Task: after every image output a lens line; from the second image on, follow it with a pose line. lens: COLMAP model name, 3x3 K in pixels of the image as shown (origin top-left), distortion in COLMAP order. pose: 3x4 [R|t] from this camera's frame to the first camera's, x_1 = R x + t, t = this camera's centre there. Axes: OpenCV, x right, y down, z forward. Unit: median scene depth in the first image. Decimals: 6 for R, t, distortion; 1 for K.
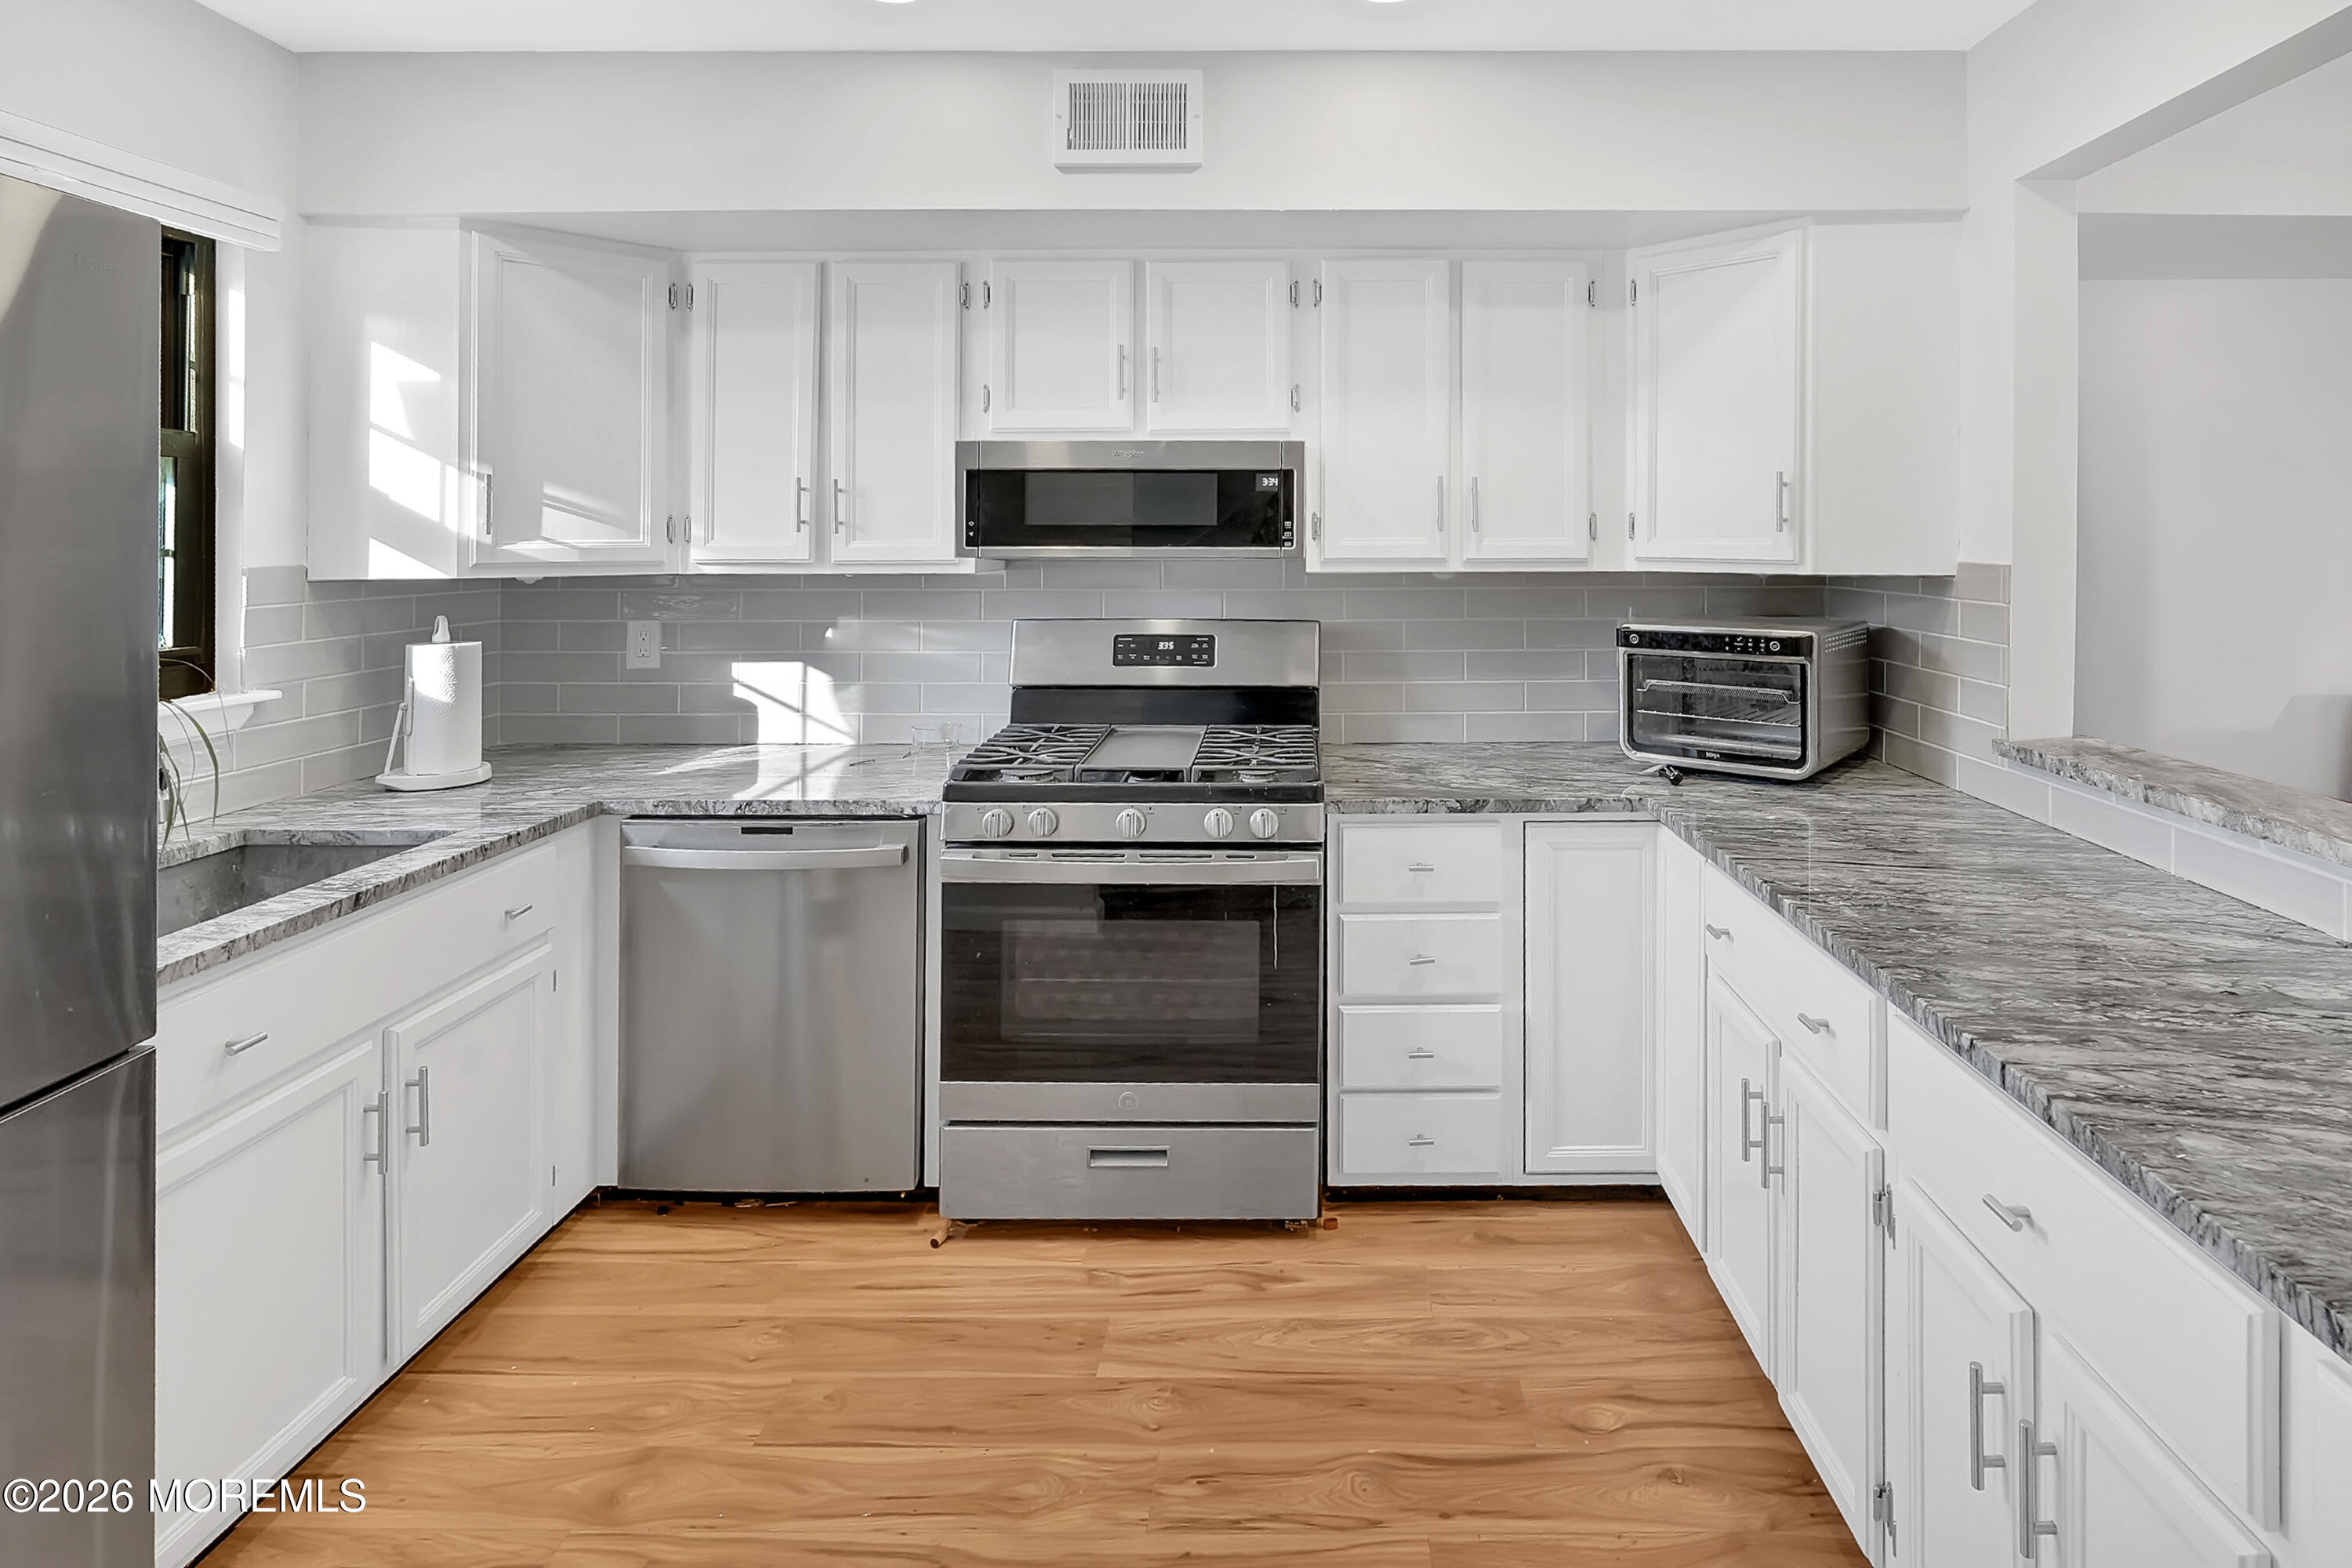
lens RADIAL K [[1182.5, 0, 1280.5], [0, 1182.5, 522.8], [0, 0, 1]] dist [-0.005072, 0.000661]
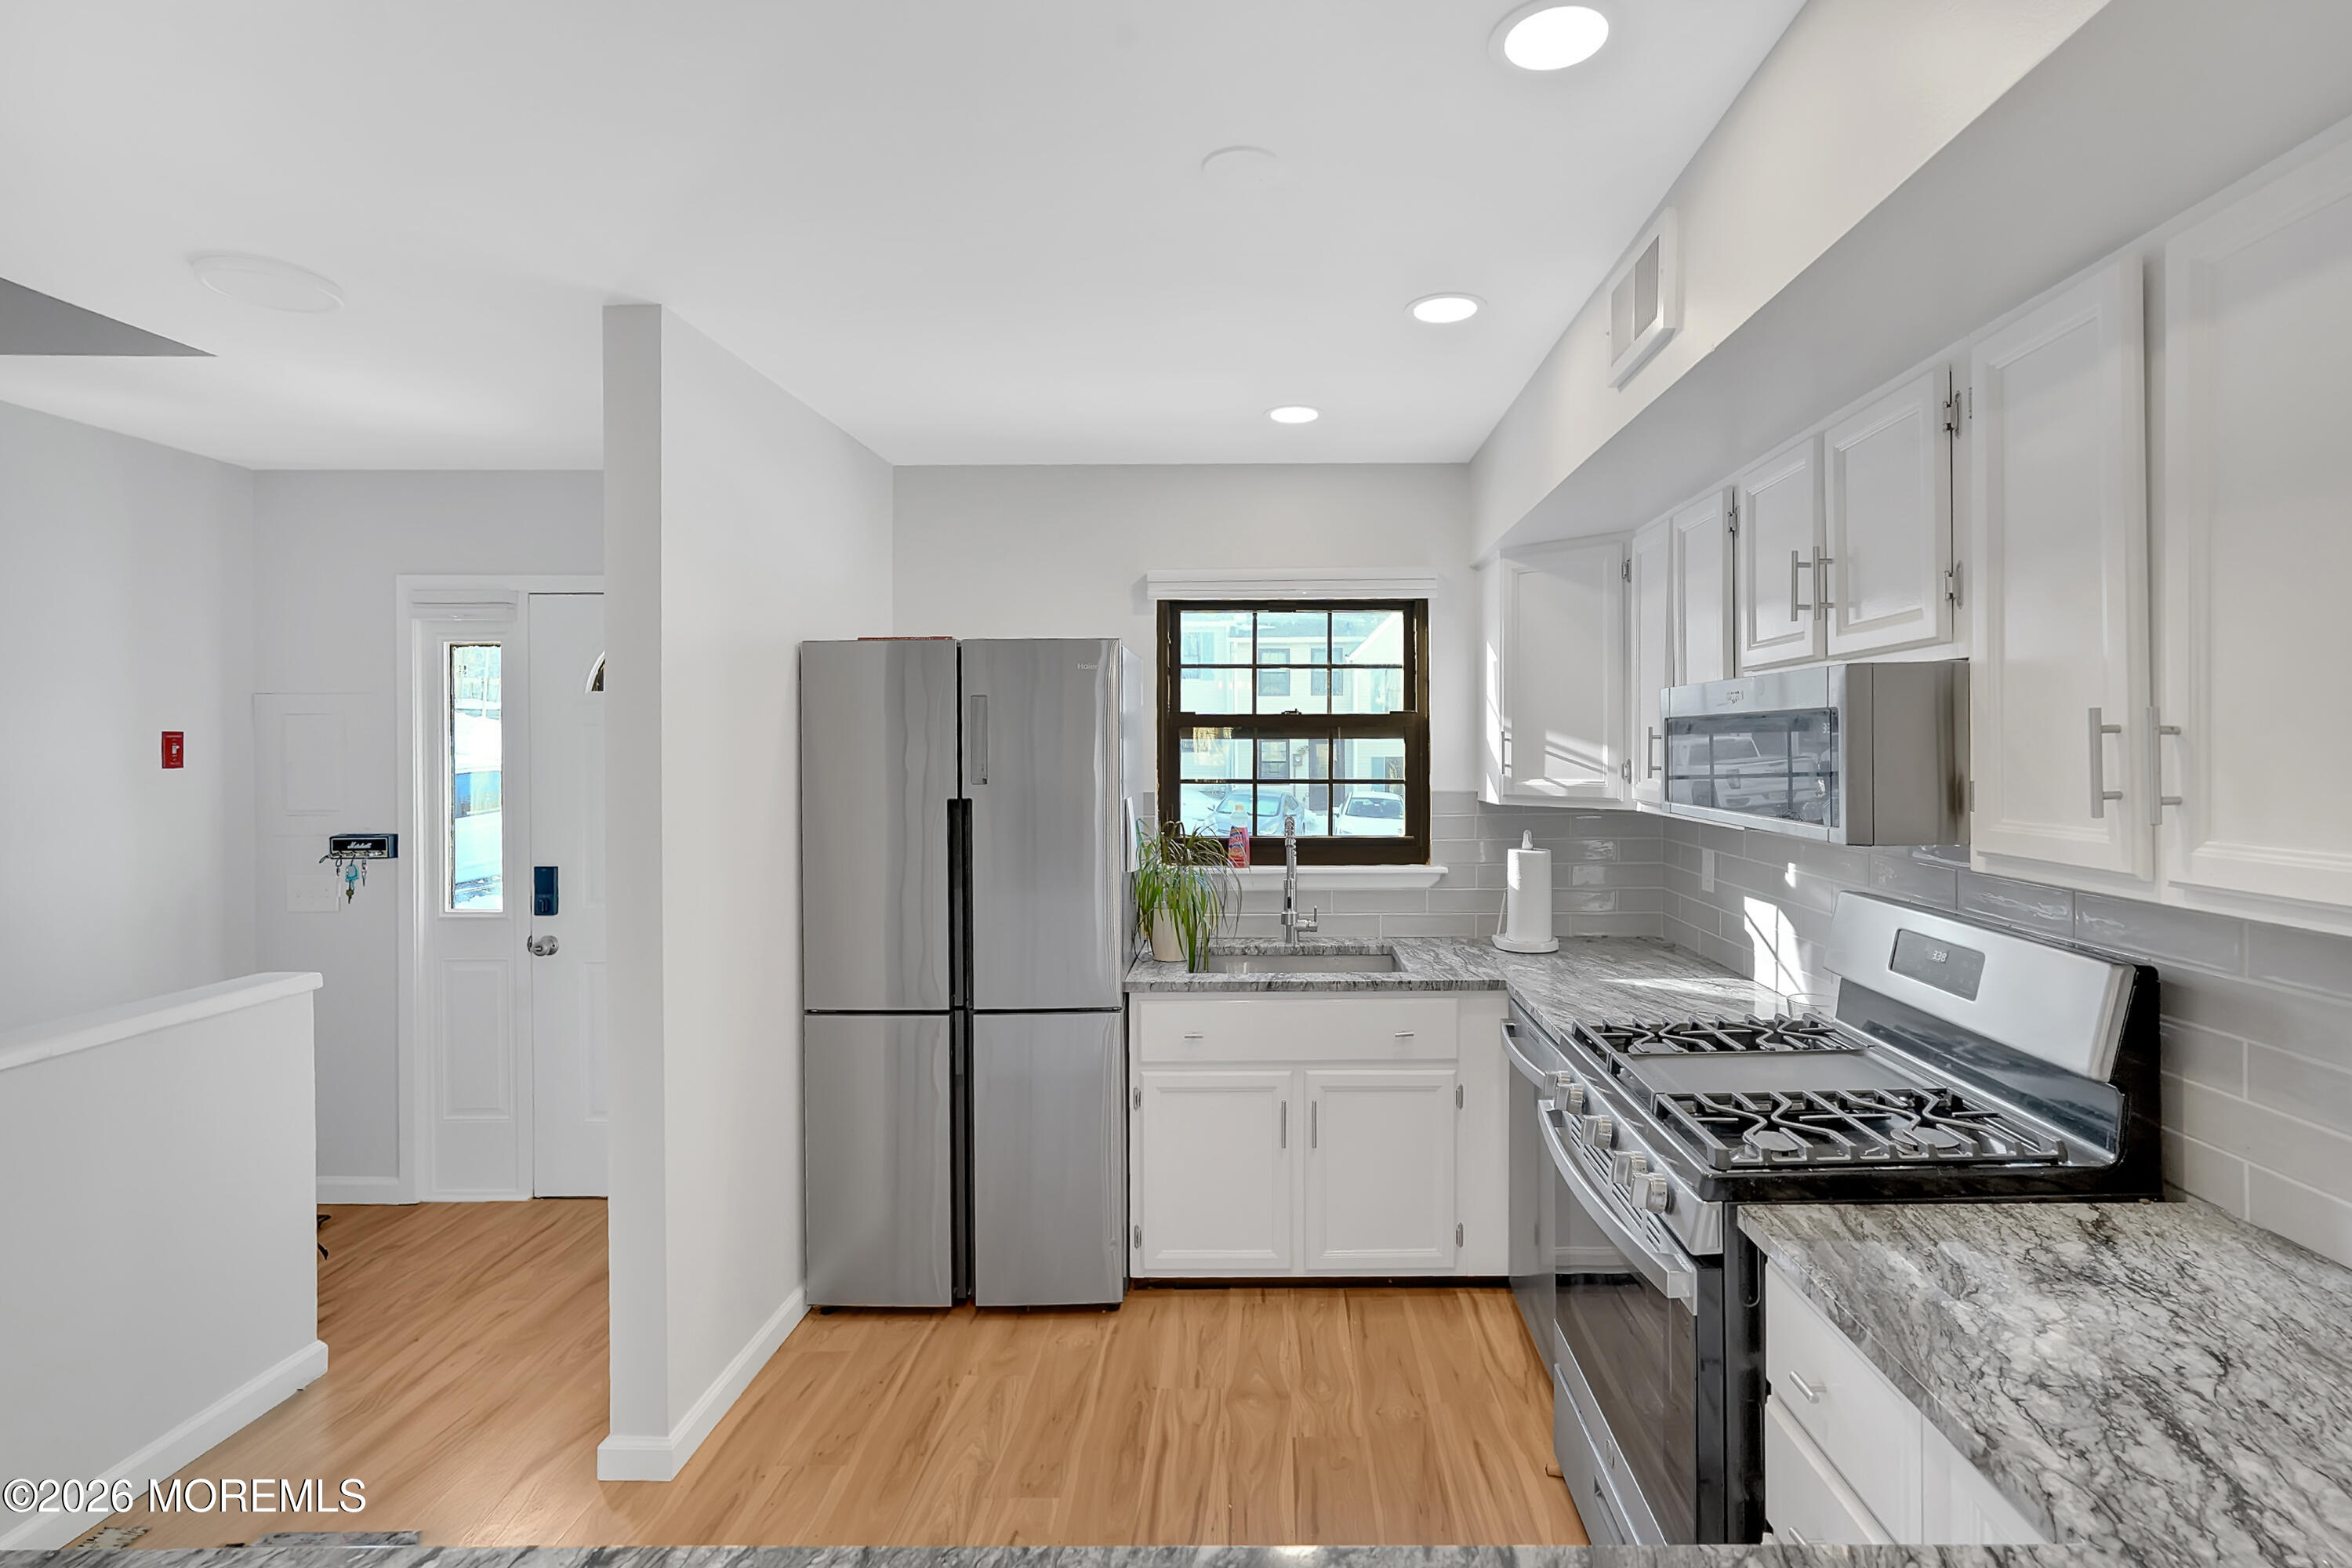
lens RADIAL K [[1045.2, 0, 1195.1], [0, 1045.2, 739.9], [0, 0, 1]] dist [-0.003896, 0.000019]
pose [[0.025161, -0.007139, -0.999658, 0.599756], [0.015843, 0.999852, -0.006742, -0.030816], [0.999558, -0.015668, 0.025270, 0.649695]]
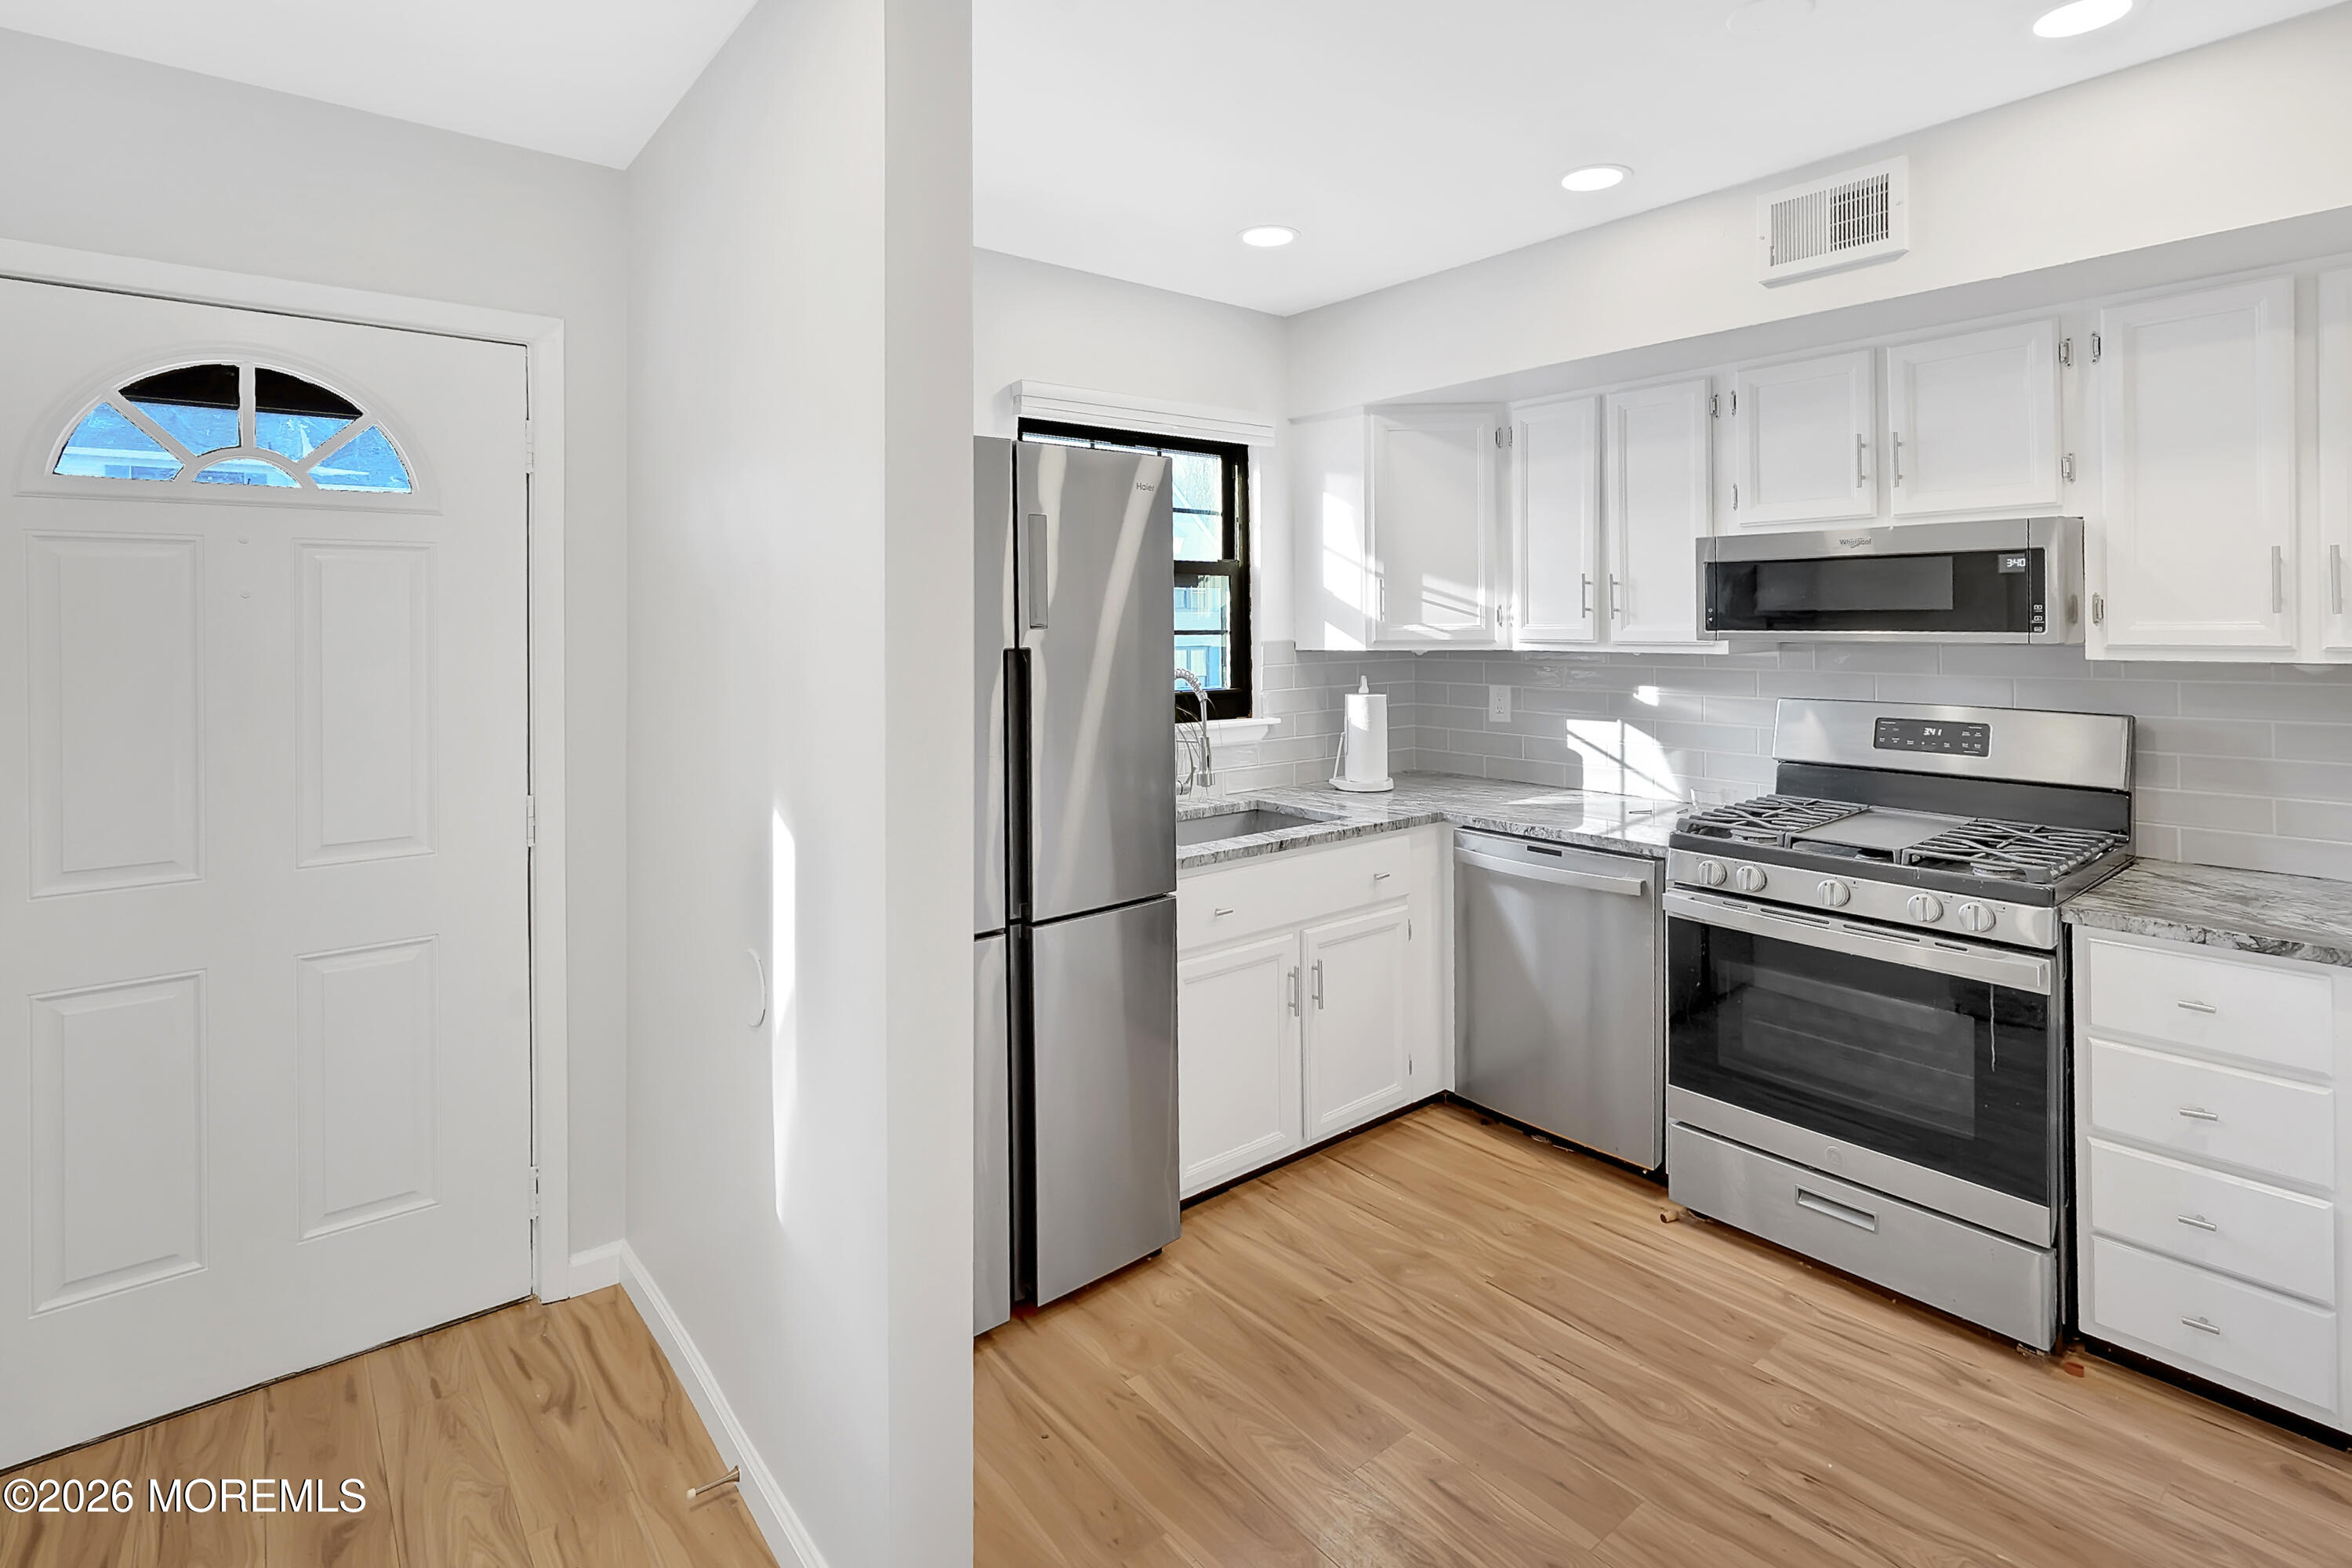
lens RADIAL K [[1118.1, 0, 1205.5], [0, 1118.1, 615.8], [0, 0, 1]] dist [0.003250, 0.000459]
pose [[0.649737, -0.006689, -0.760130, 0.256922], [0.015497, 0.999870, 0.004448, -0.006284], [0.760001, -0.014670, 0.649756, -0.069022]]
